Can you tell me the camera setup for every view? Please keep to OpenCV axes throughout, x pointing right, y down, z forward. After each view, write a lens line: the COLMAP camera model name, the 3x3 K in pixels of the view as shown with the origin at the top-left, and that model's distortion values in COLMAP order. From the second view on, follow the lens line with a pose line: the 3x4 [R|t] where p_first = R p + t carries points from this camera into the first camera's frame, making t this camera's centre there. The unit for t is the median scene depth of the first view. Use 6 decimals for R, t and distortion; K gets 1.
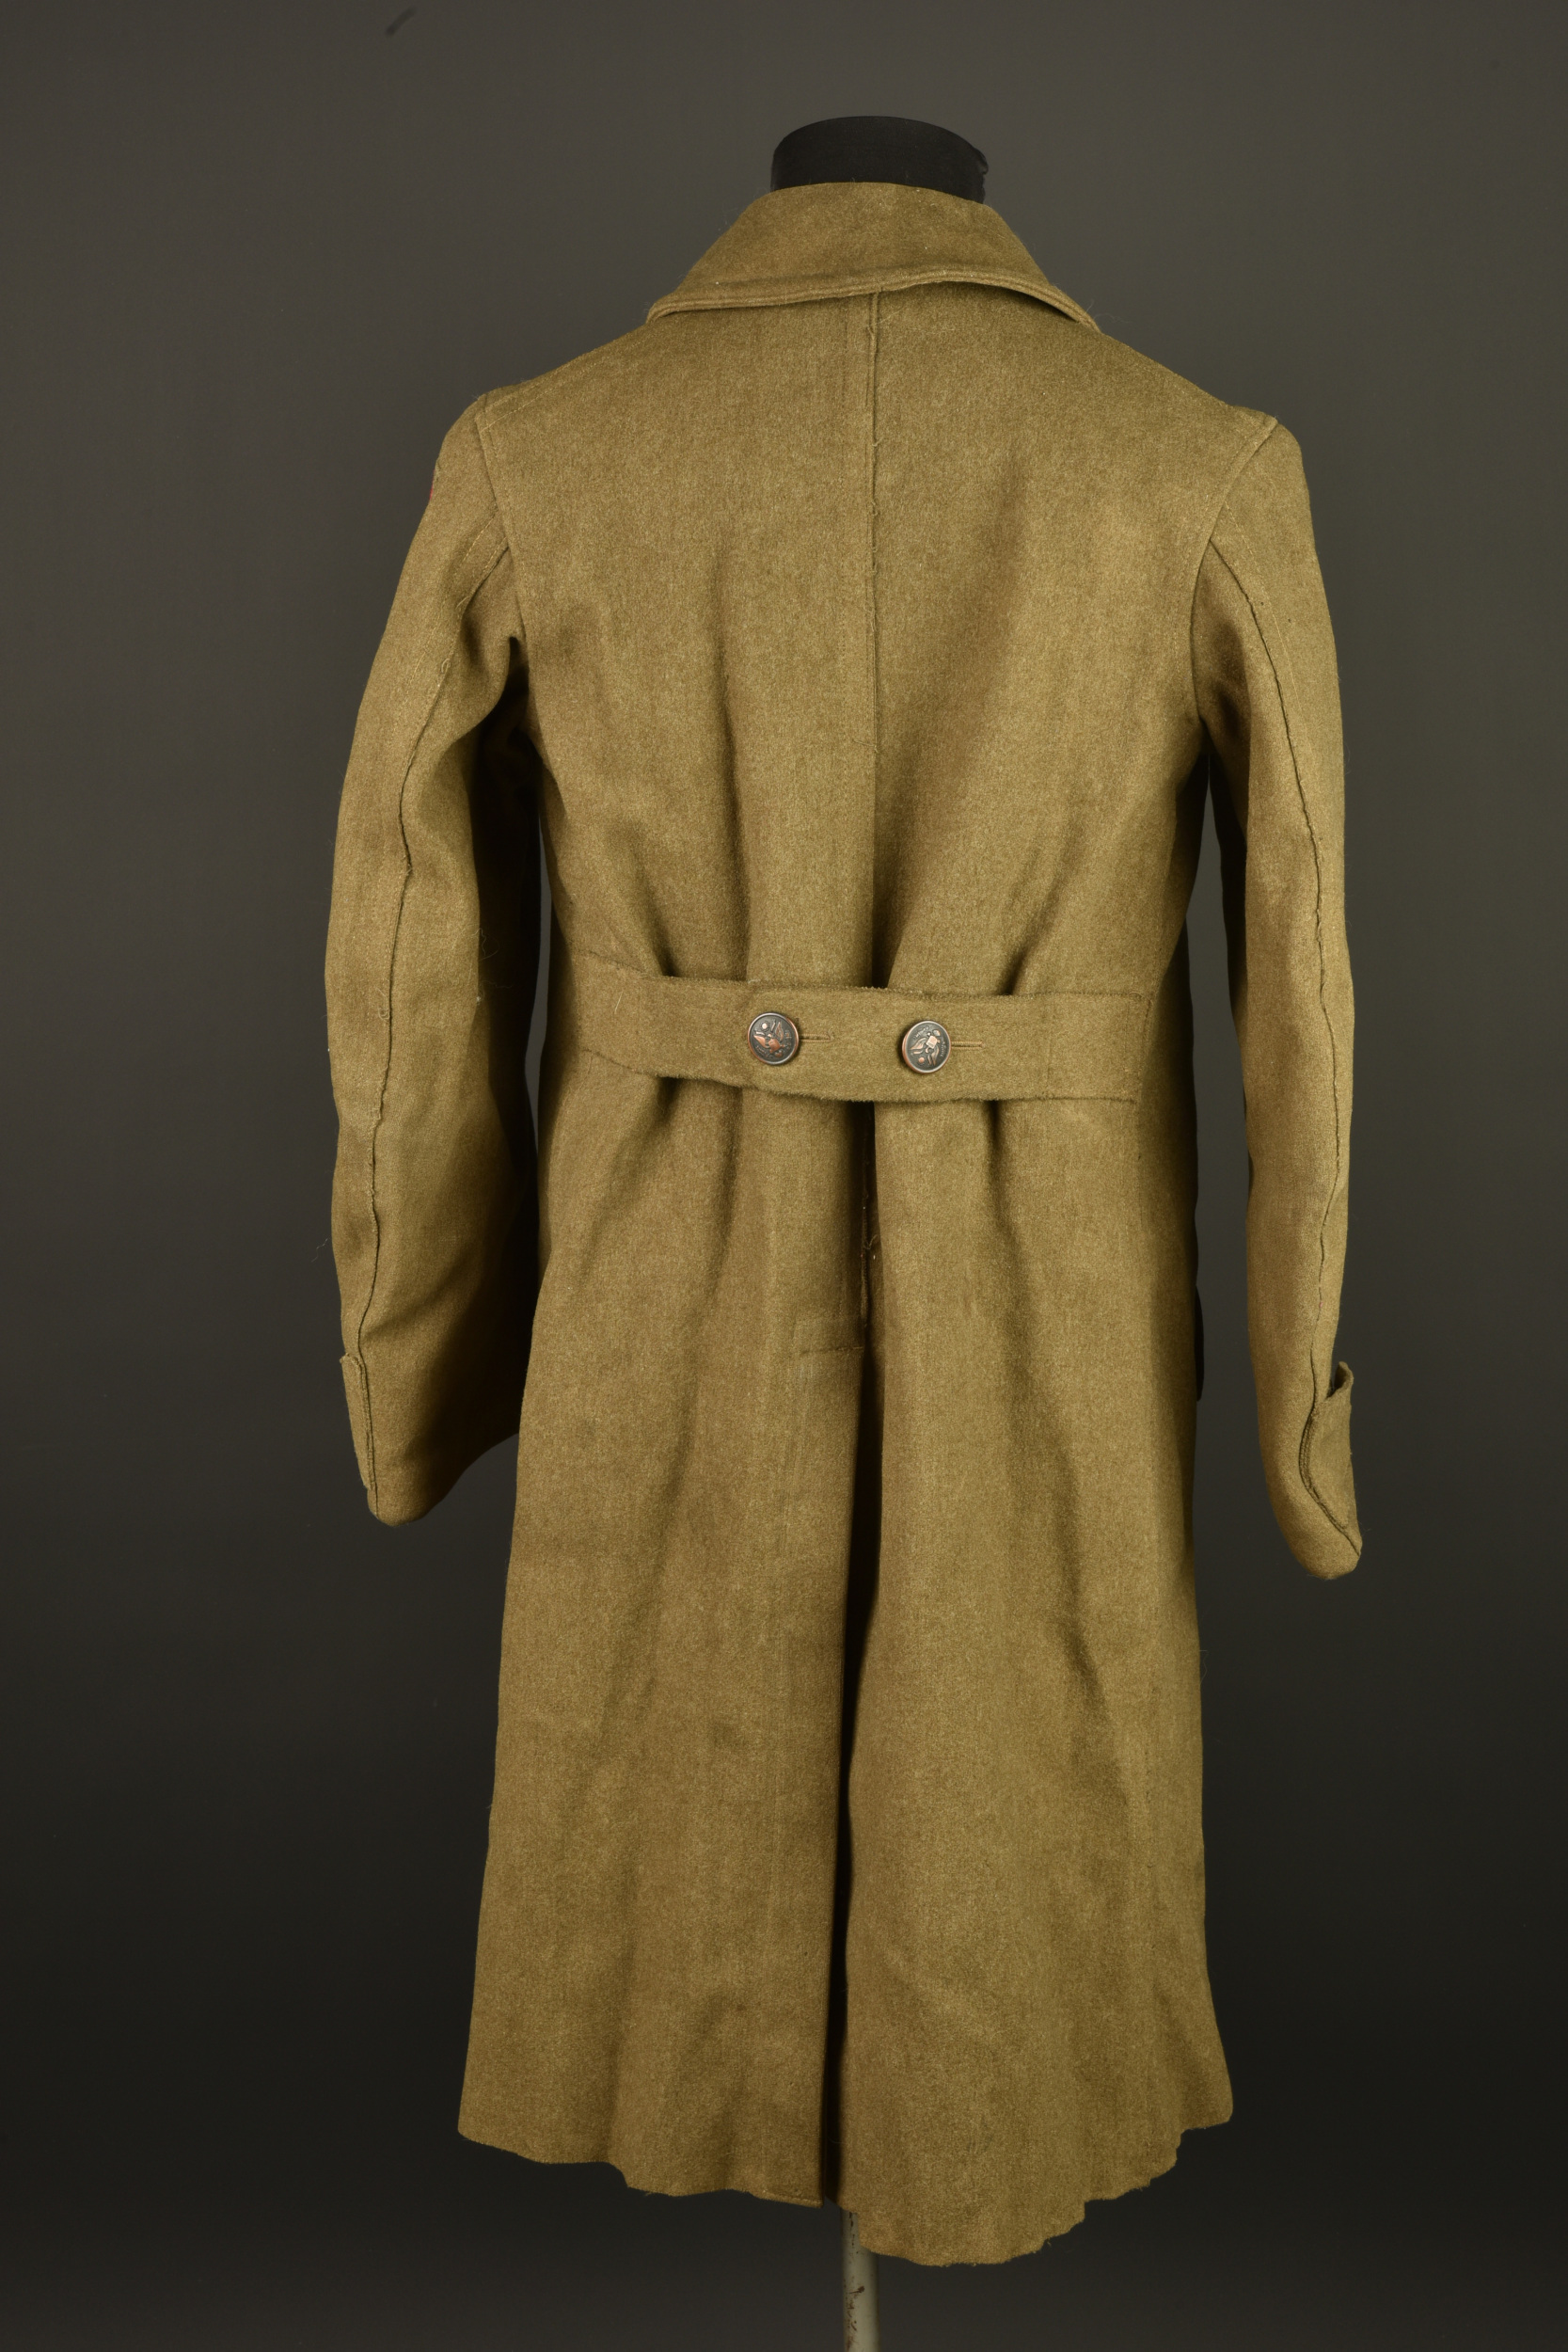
lens RADIAL K [[4149.7, 0, 781.5], [0, 4149.7, 1170.7], [0, 0, 1]] dist [-0.010622, 0.000000]
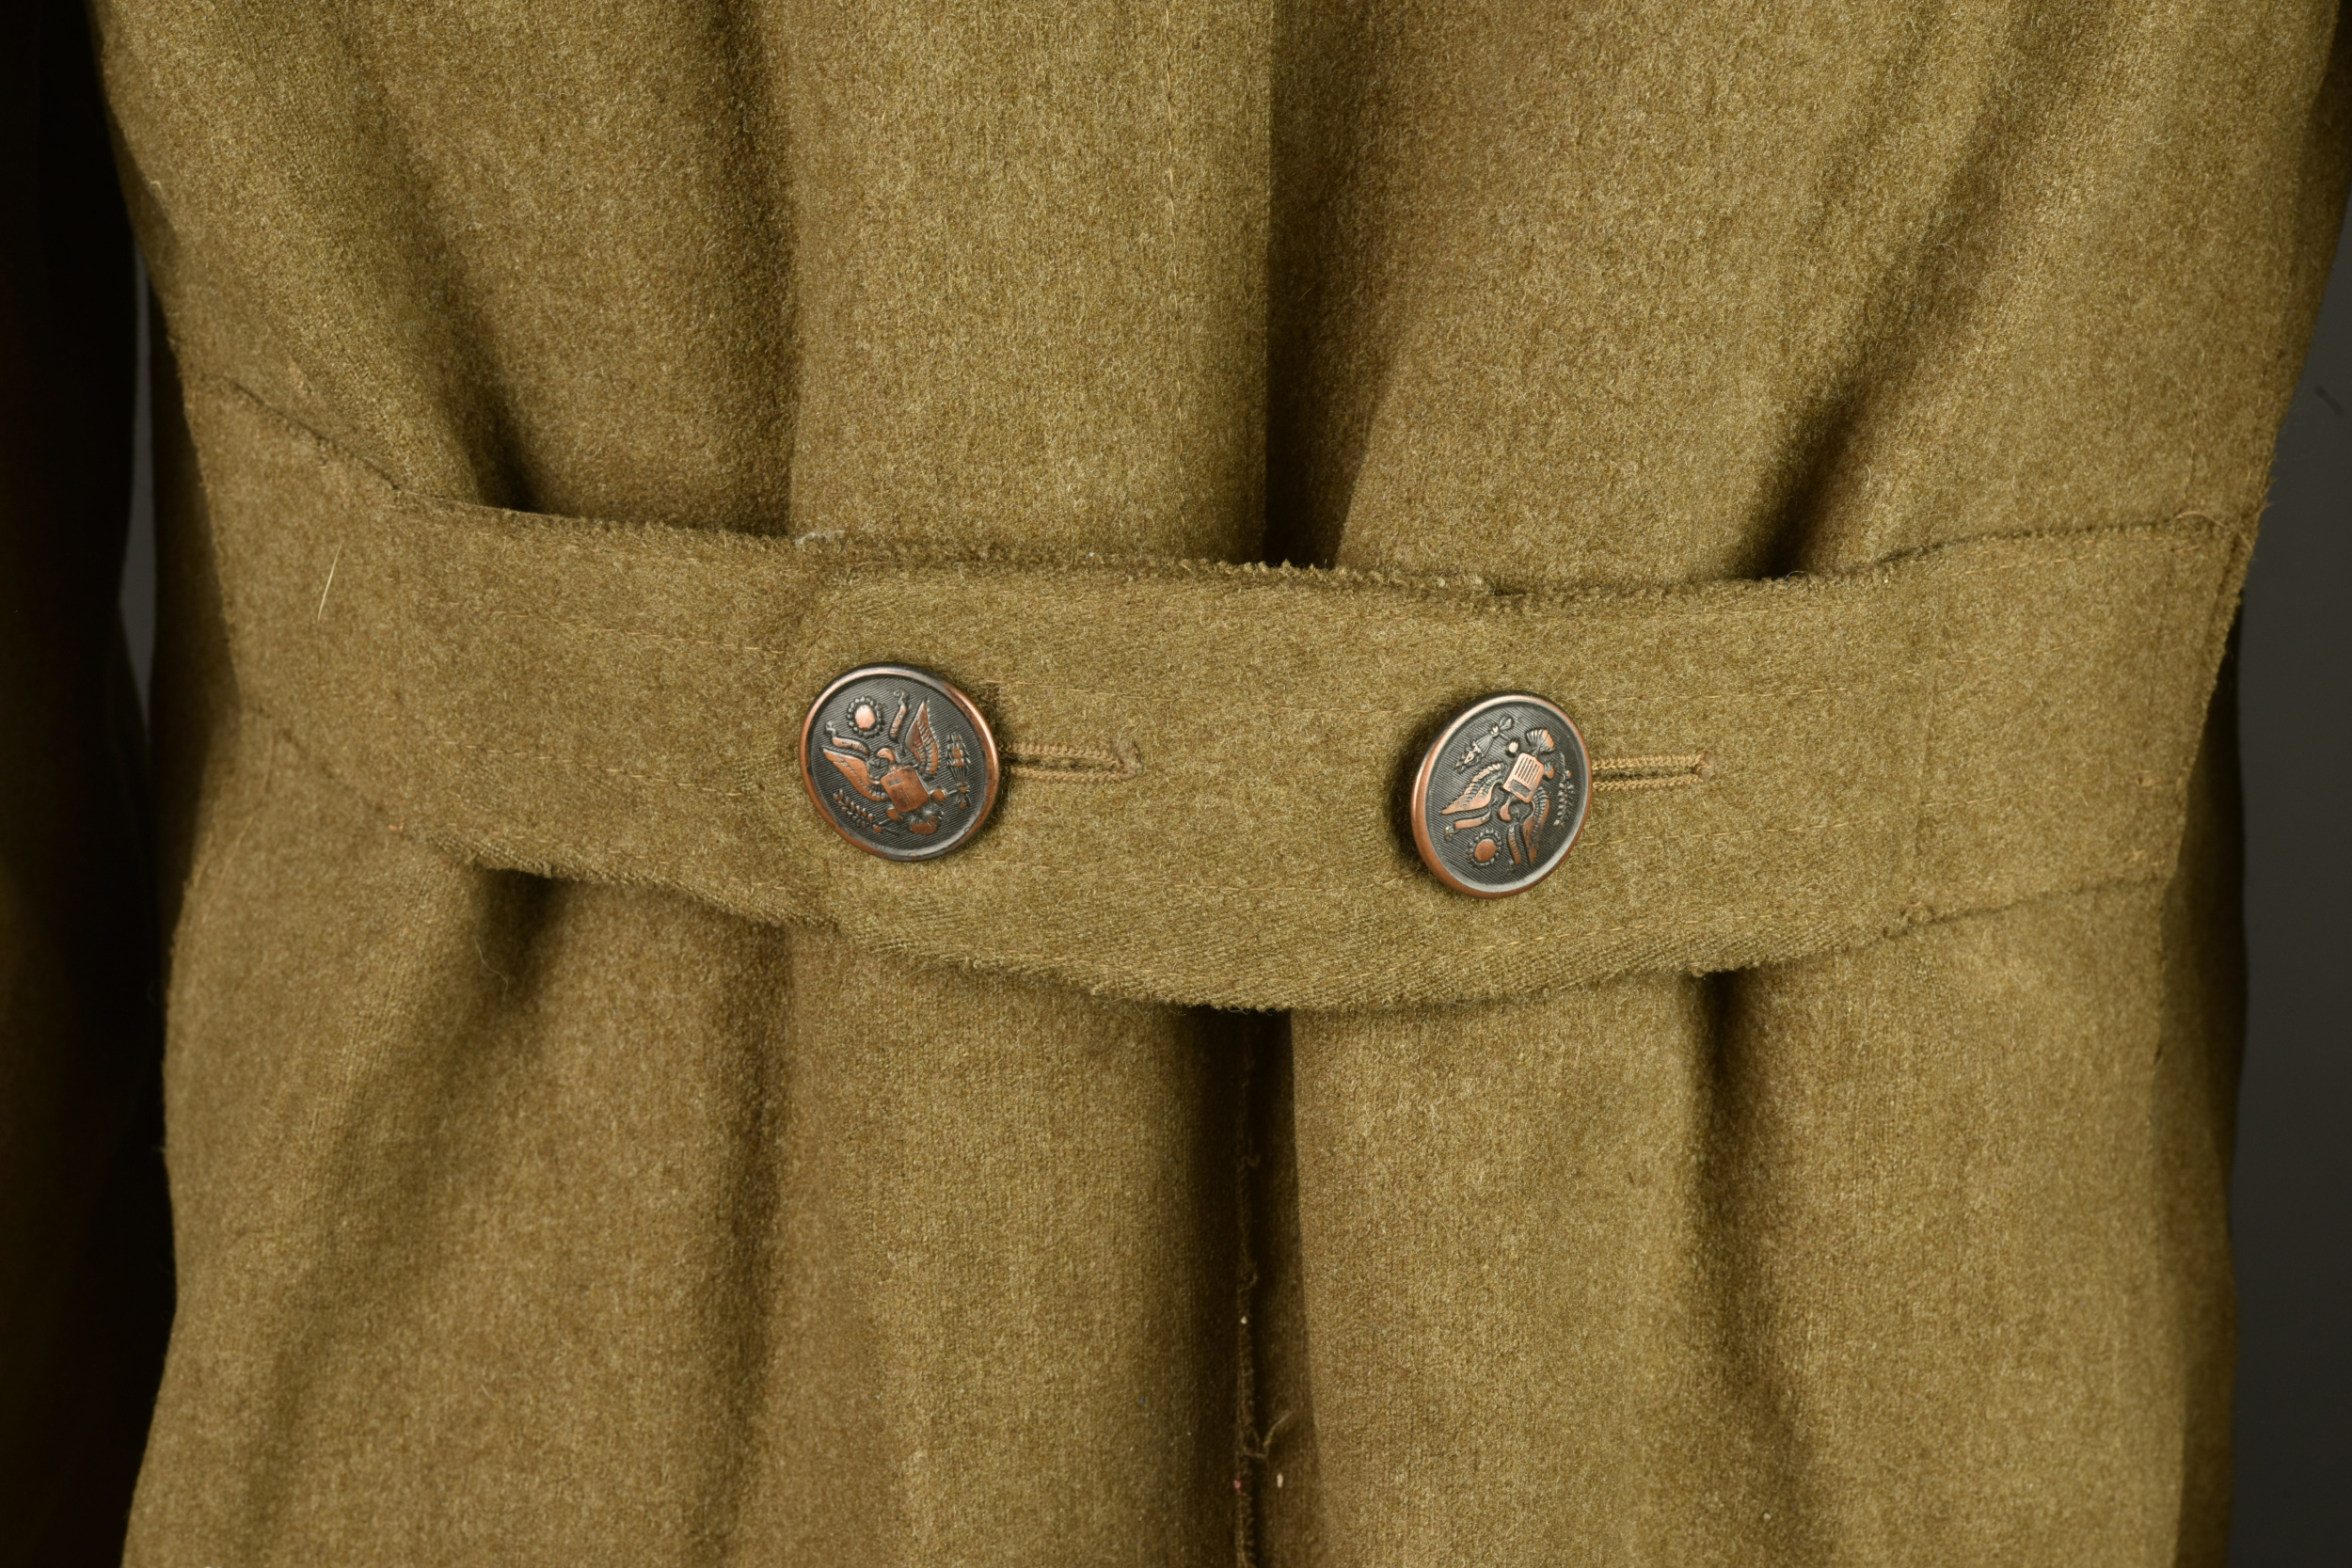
lens RADIAL K [[4149.7, 0, 1179.1], [0, 4149.7, 797.9], [0, 0, 1]] dist [-0.010622, 0.000000]
pose [[0.997522, -0.026785, 0.065054, -0.001496], [0.018196, 0.991451, 0.129201, -0.062143], [-0.067959, -0.127697, 0.989482, 0.737744]]
